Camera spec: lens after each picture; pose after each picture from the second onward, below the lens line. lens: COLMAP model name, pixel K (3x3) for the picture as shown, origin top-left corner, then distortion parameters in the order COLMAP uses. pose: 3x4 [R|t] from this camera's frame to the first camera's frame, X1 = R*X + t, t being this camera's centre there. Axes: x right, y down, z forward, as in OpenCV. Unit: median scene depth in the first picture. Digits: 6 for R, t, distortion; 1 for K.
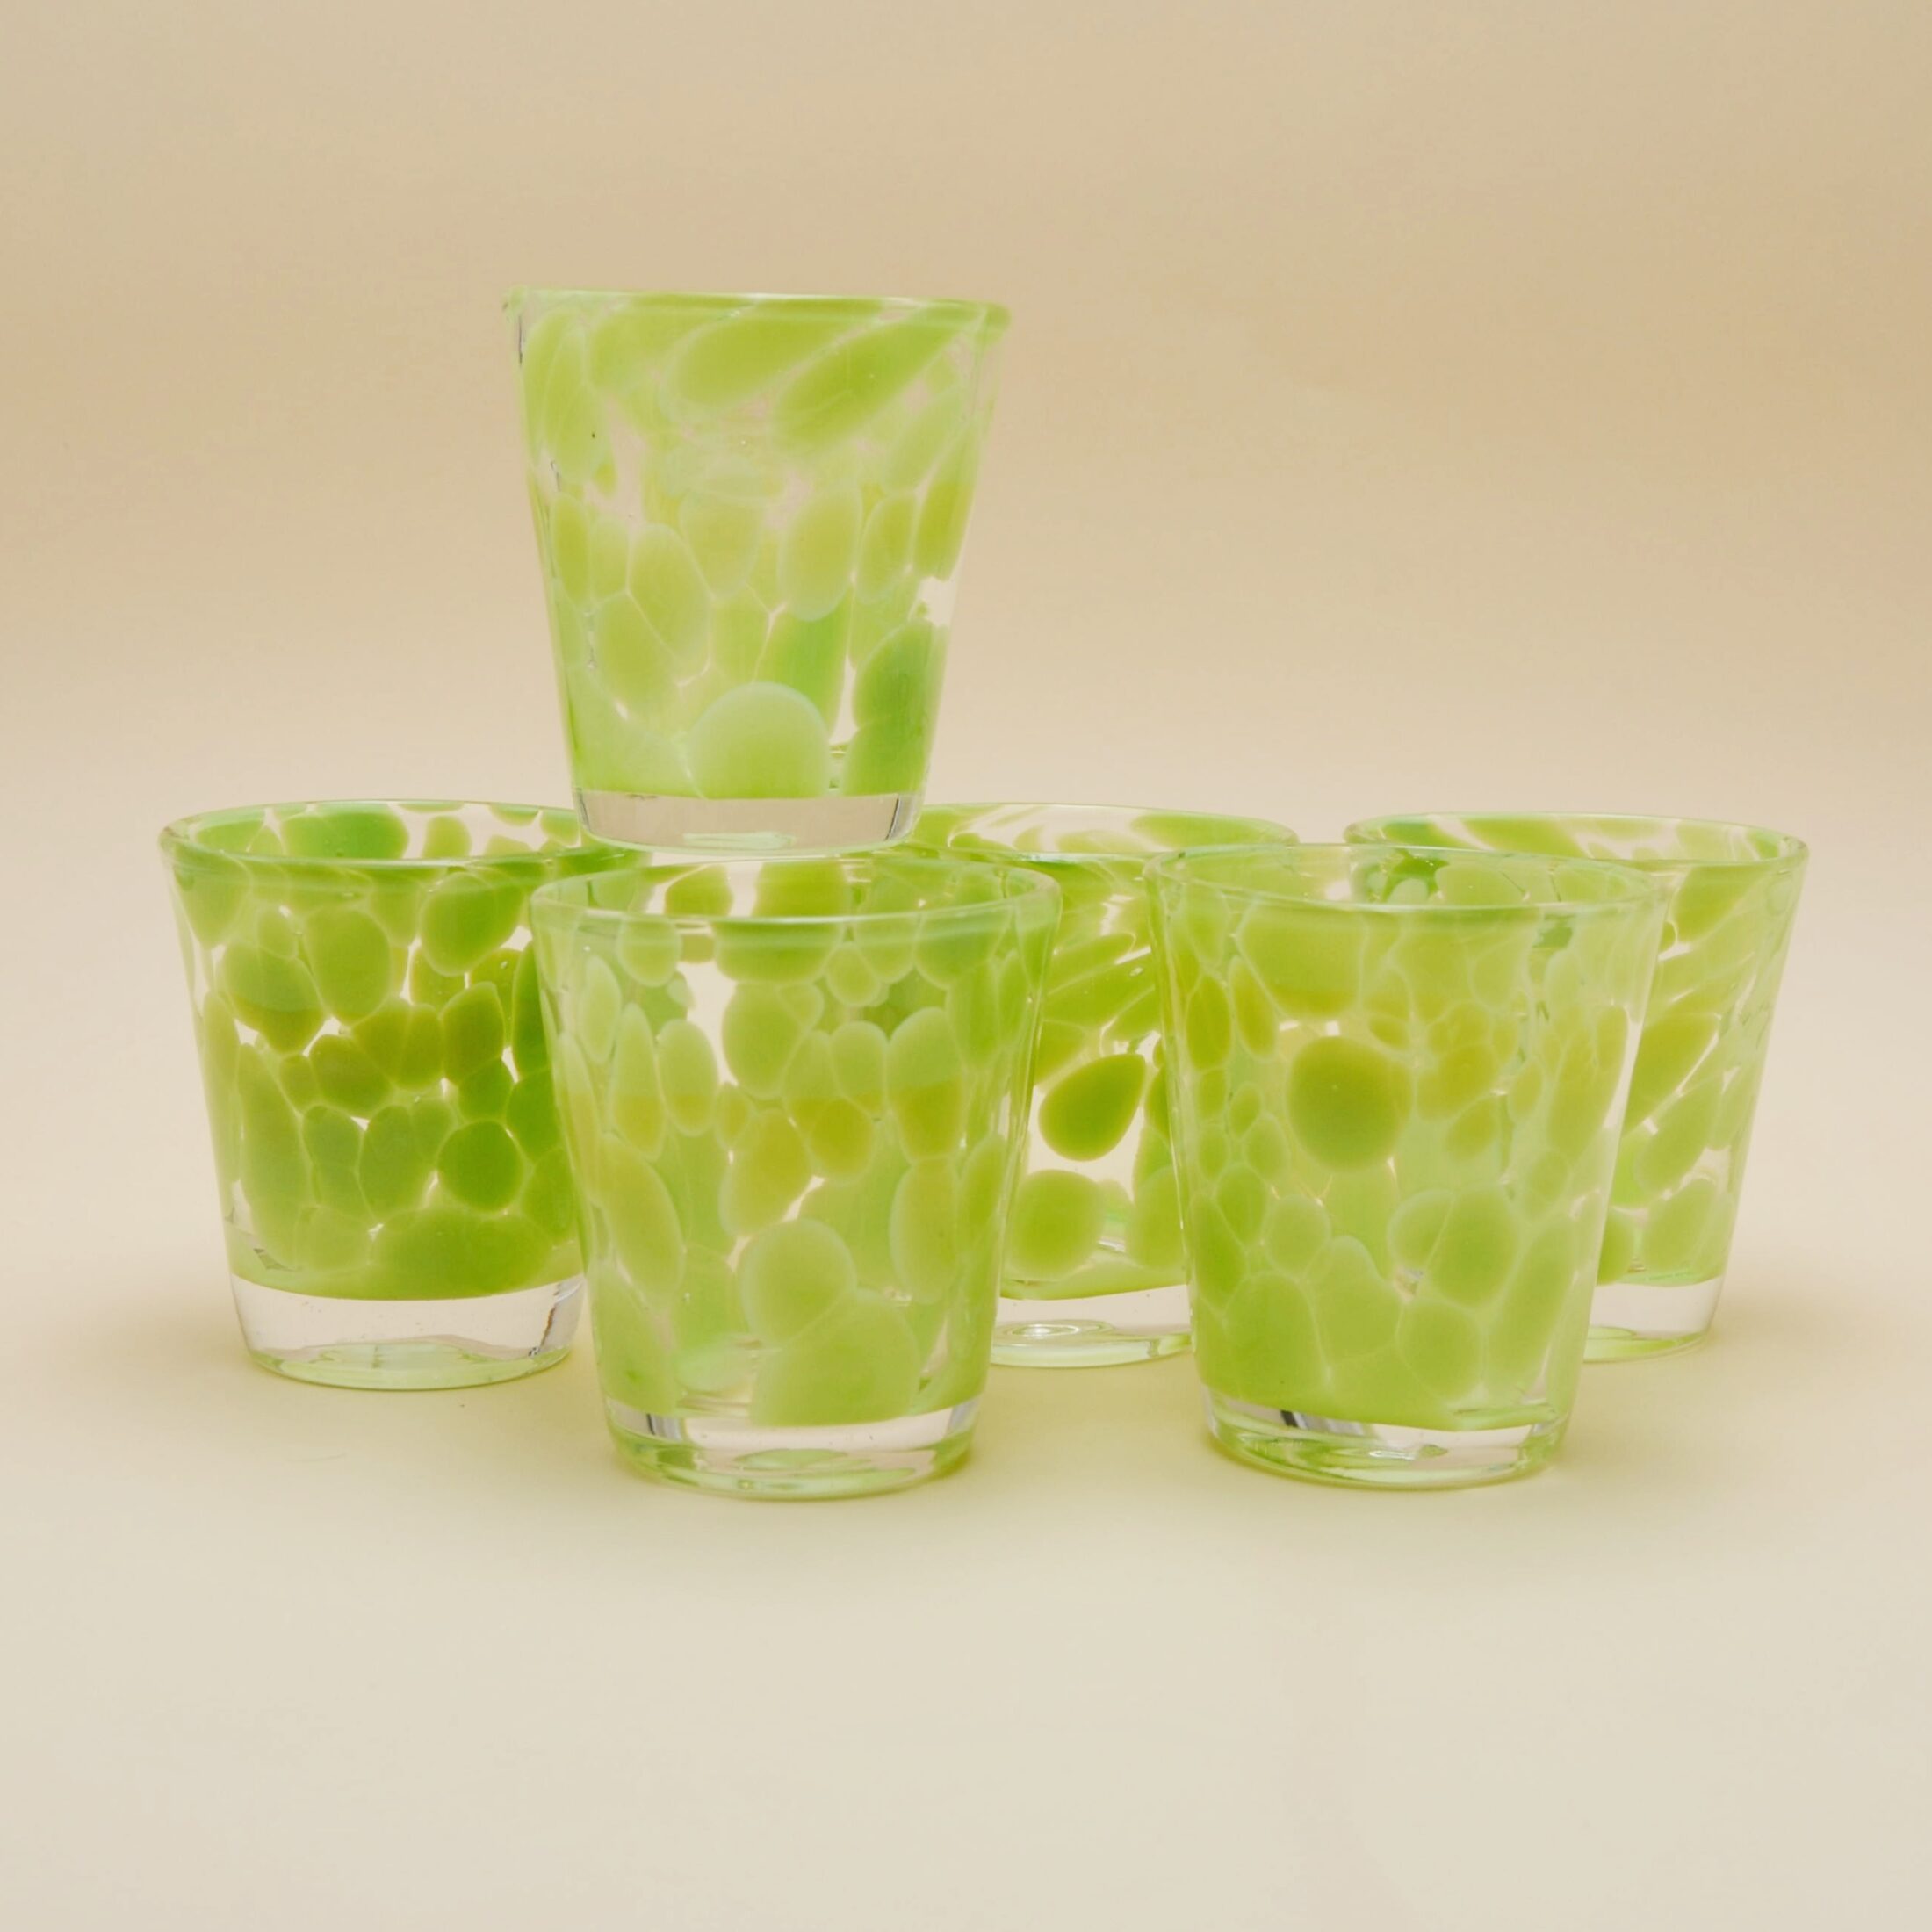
lens RADIAL K [[3651.3, 0, 1006.4], [0, 3651.3, 912.2], [0, 0, 1]] dist [-0.050876, 0.000000]
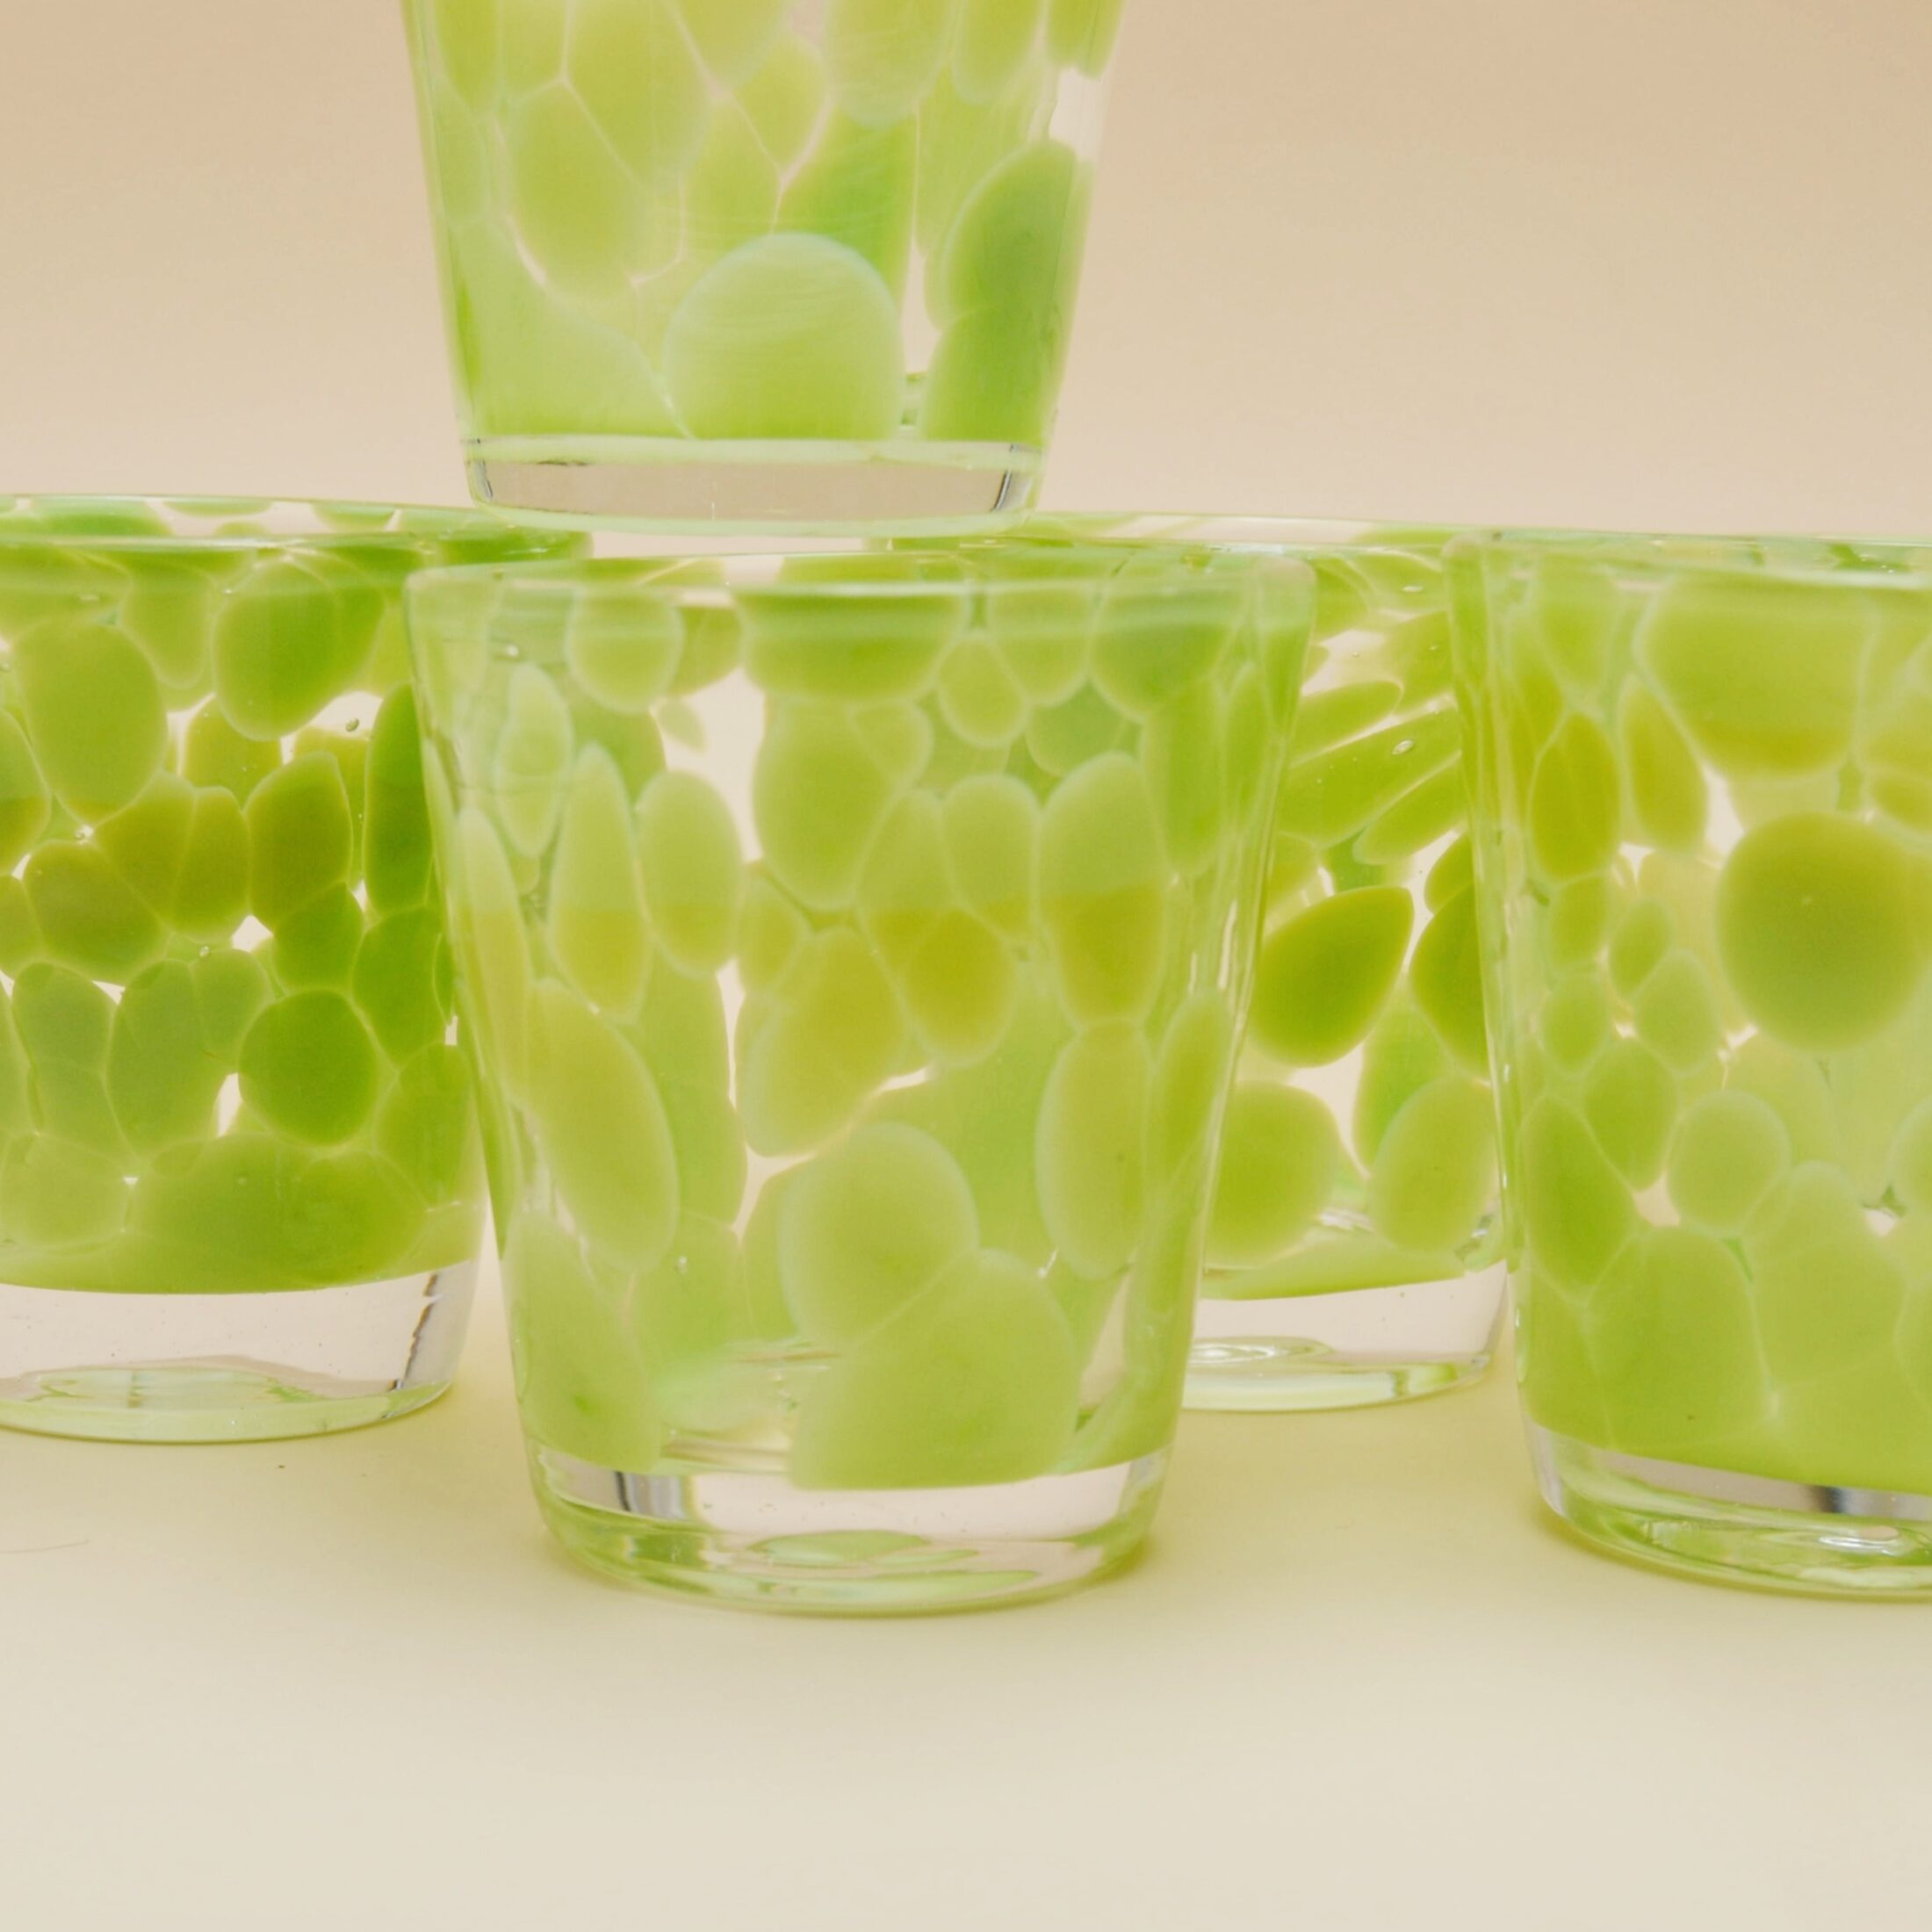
lens RADIAL K [[4602.4, 0, 857.7], [0, 4602.4, 1036.1], [0, 0, 1]] dist [-0.052978, 0.000000]
pose [[0.999983, 0.000430, -0.005790, -0.051623], [-0.000315, 0.999803, 0.019838, 0.051077], [0.005798, -0.019836, 0.999786, 0.254658]]
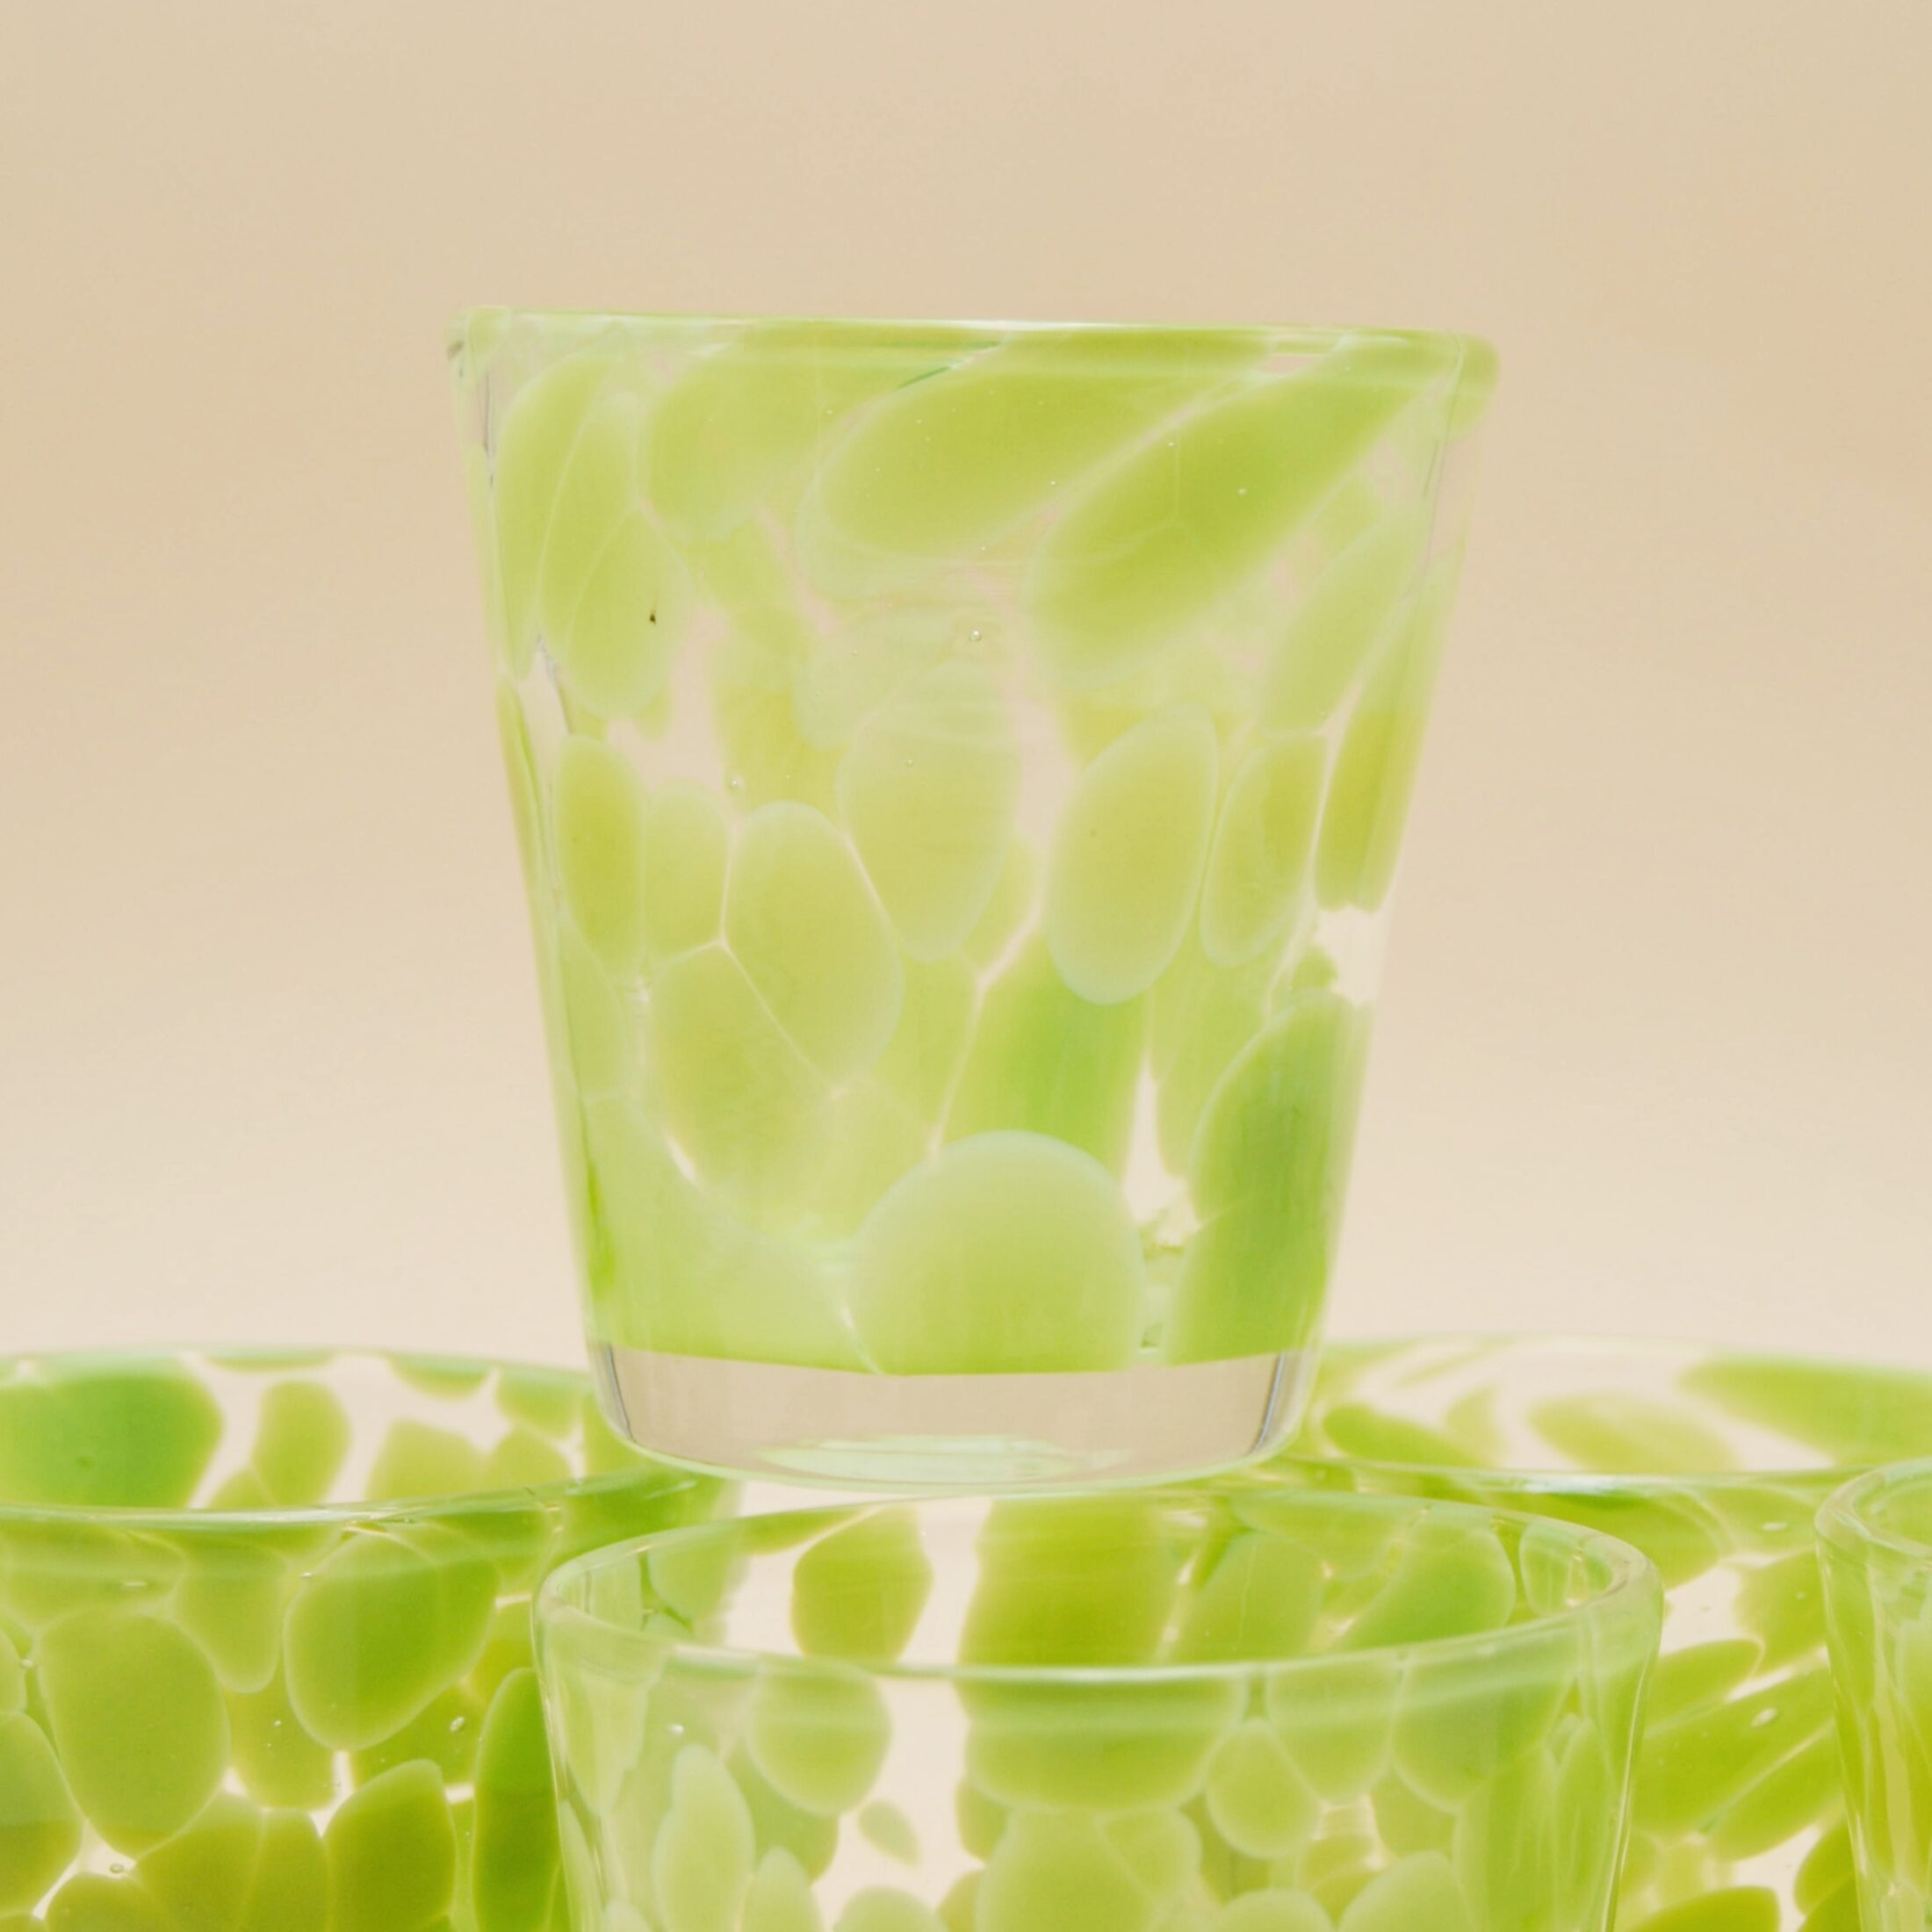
lens RADIAL K [[6075.1, 0, 968.5], [0, 6075.1, 965.4], [0, 0, 1]] dist [-0.060004, 0.000000]
pose [[0.999957, -0.006946, -0.006193, -0.066188], [0.006558, 0.998141, -0.060589, -0.036367], [0.006603, 0.060546, 0.998144, 0.206883]]
